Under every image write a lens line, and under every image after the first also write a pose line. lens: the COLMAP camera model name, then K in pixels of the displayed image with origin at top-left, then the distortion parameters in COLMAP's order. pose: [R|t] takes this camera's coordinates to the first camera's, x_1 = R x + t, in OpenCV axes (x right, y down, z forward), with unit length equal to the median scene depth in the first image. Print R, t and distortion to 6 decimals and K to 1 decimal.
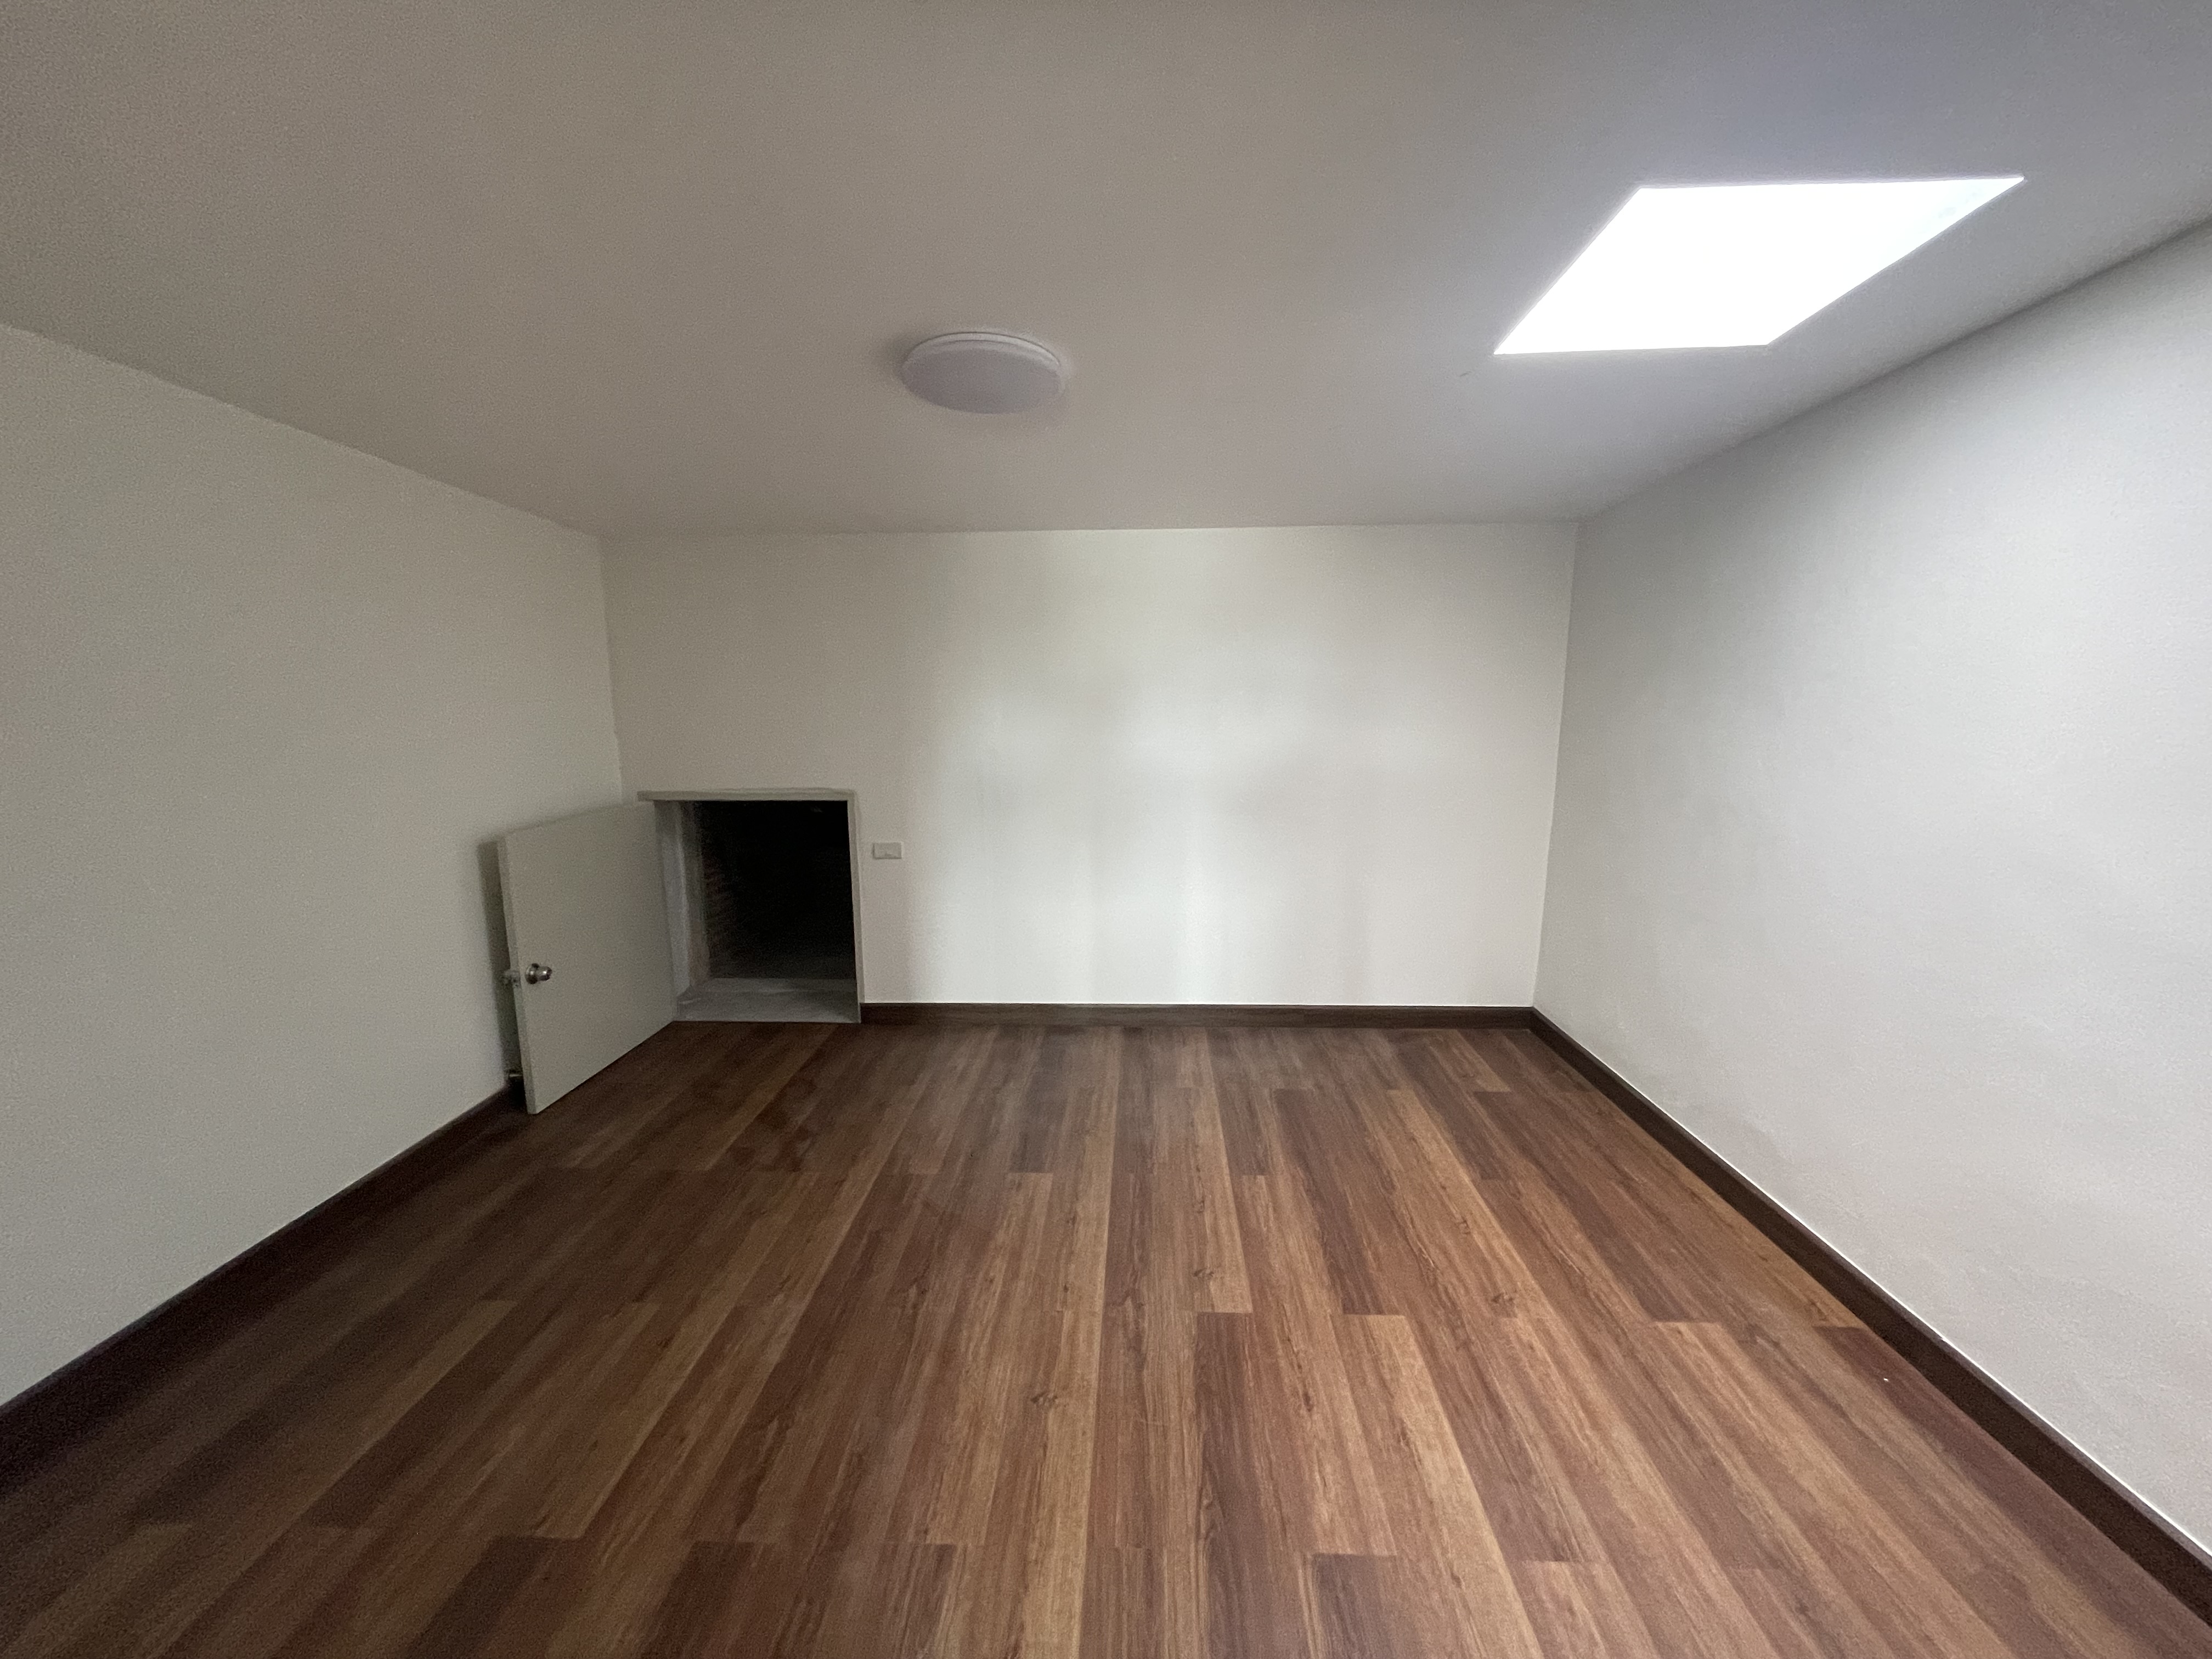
lens RADIAL K [[889.5, 0, 1108.3], [0, 889.5, 828.8], [0, 0, 1]] dist [0.000146, -0.001218]
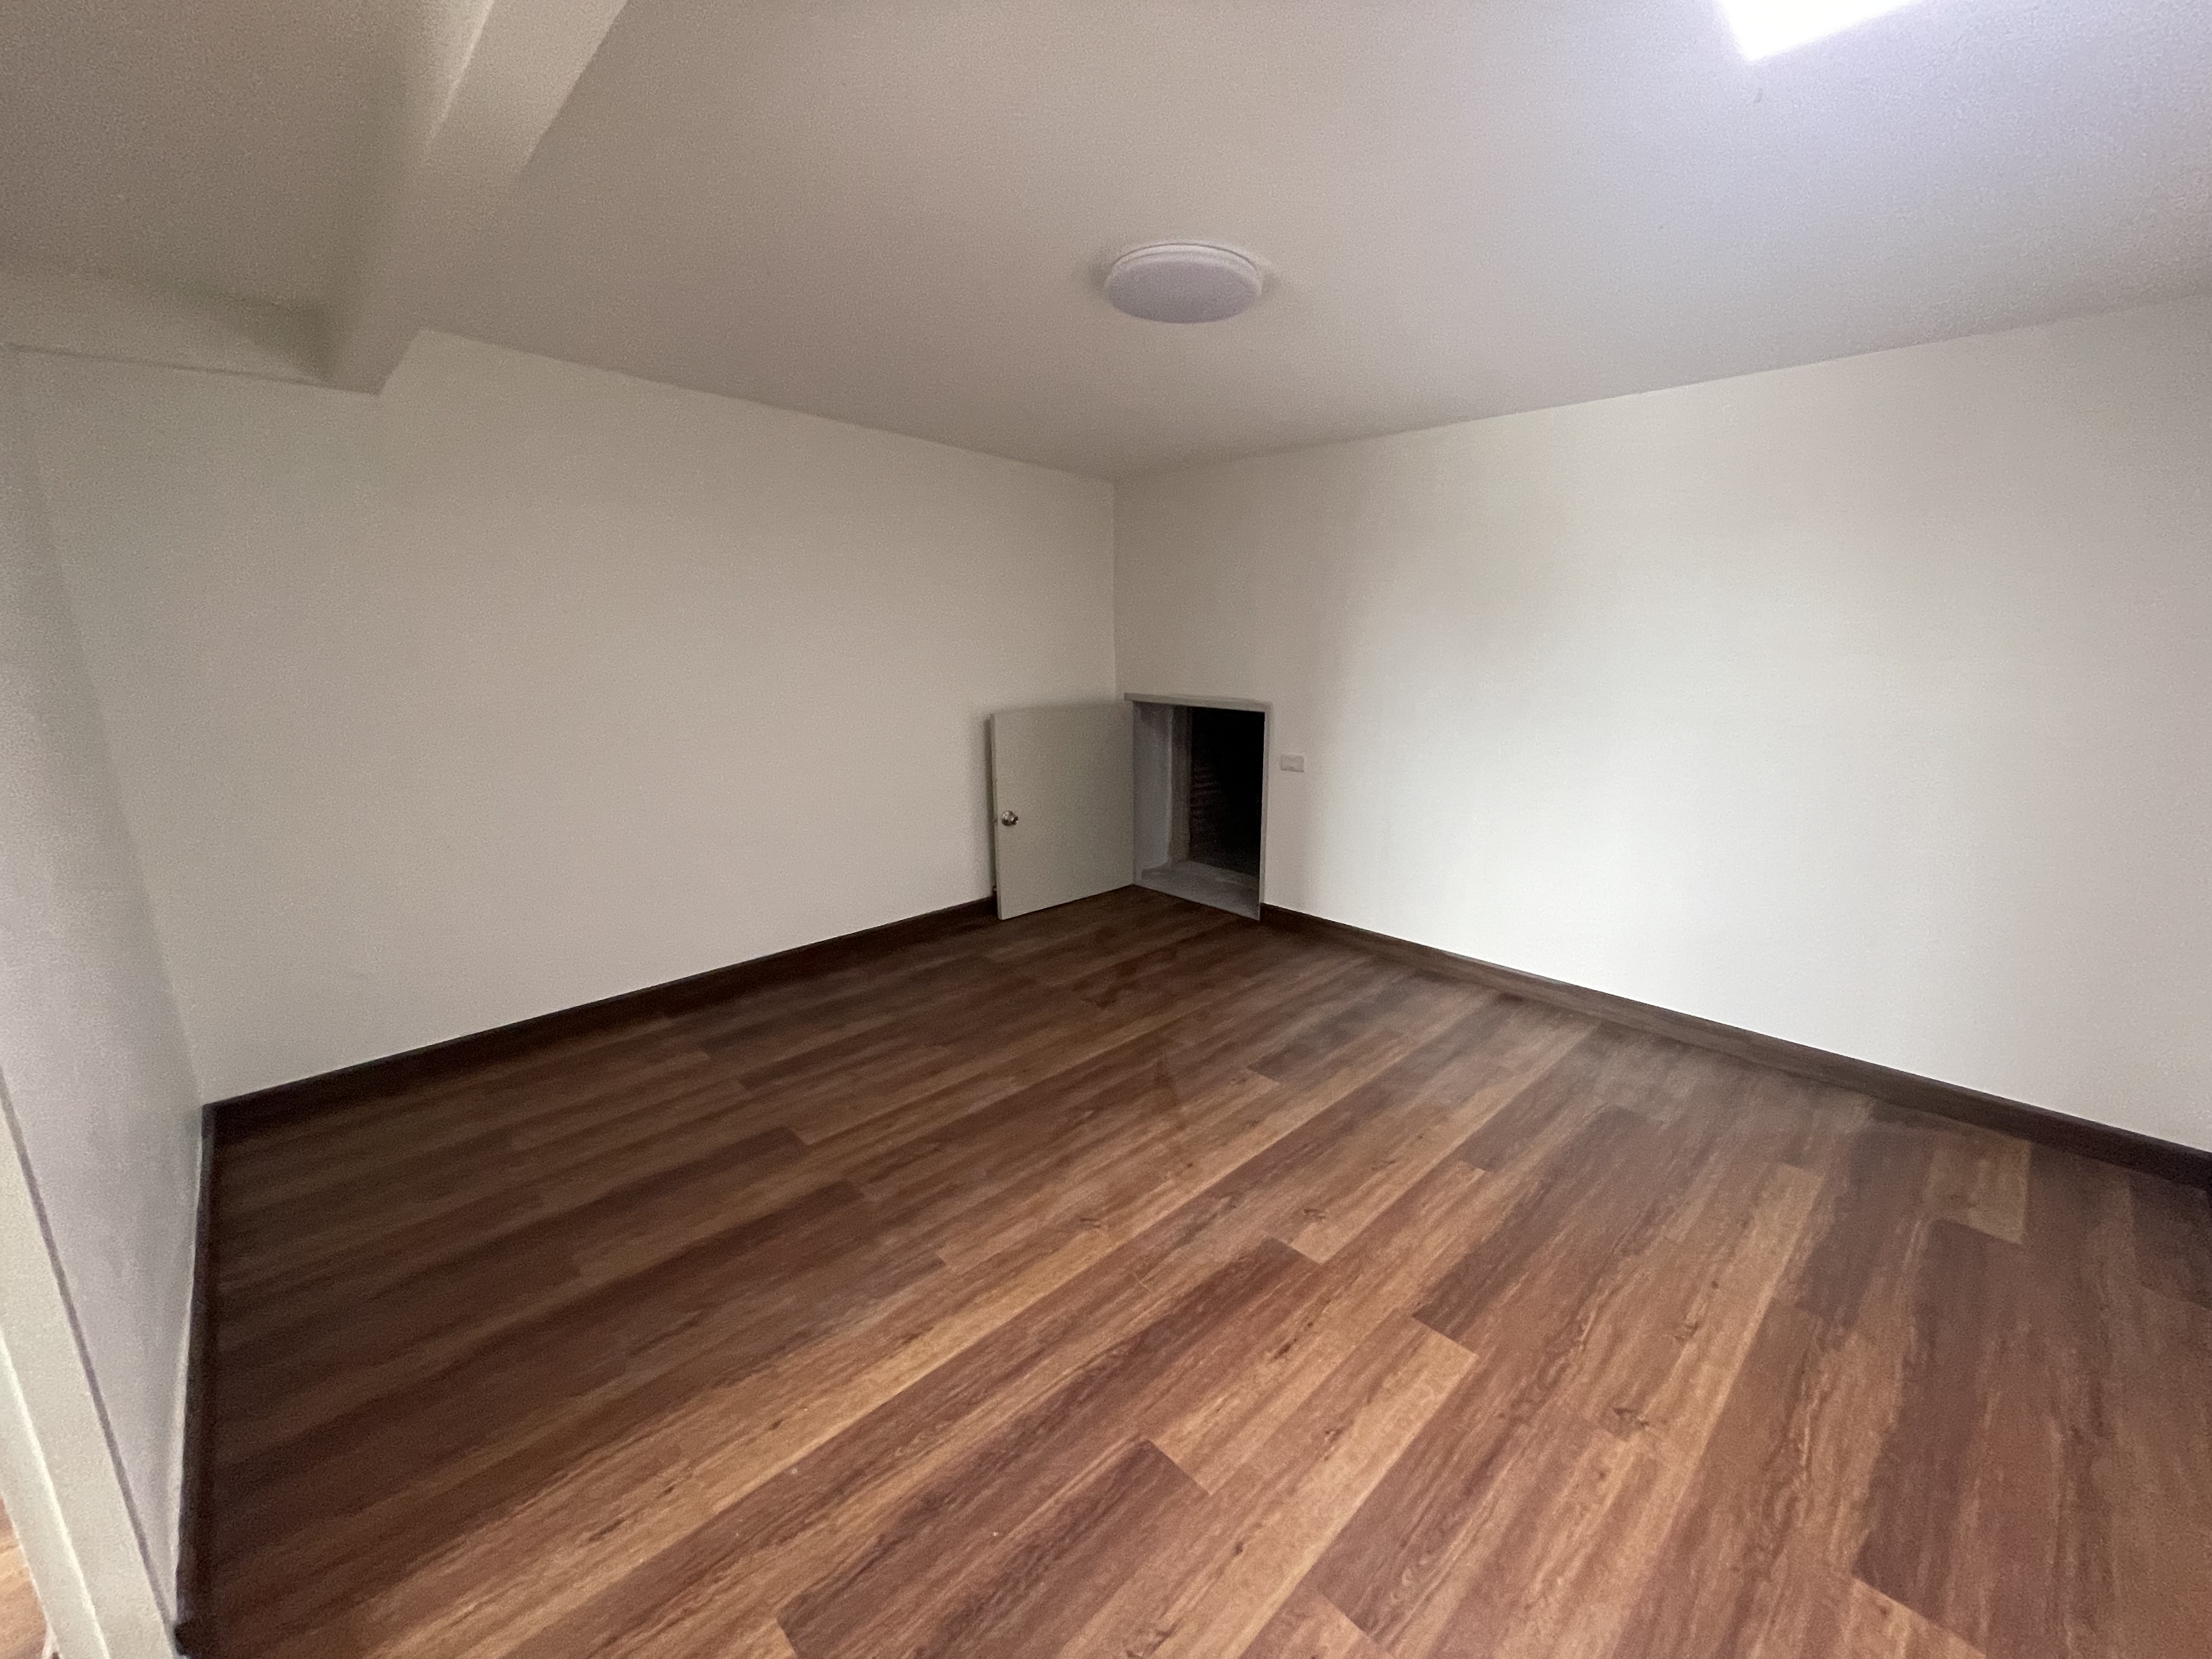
lens RADIAL K [[889.5, 0, 1107.3], [0, 889.5, 826.6], [0, 0, 1]] dist [0.000146, -0.001218]
pose [[0.720749, 0.157347, -0.675102, 0.500926], [-0.108856, 0.987506, 0.113943, 0.004544], [0.684596, -0.008635, 0.728872, 0.147395]]
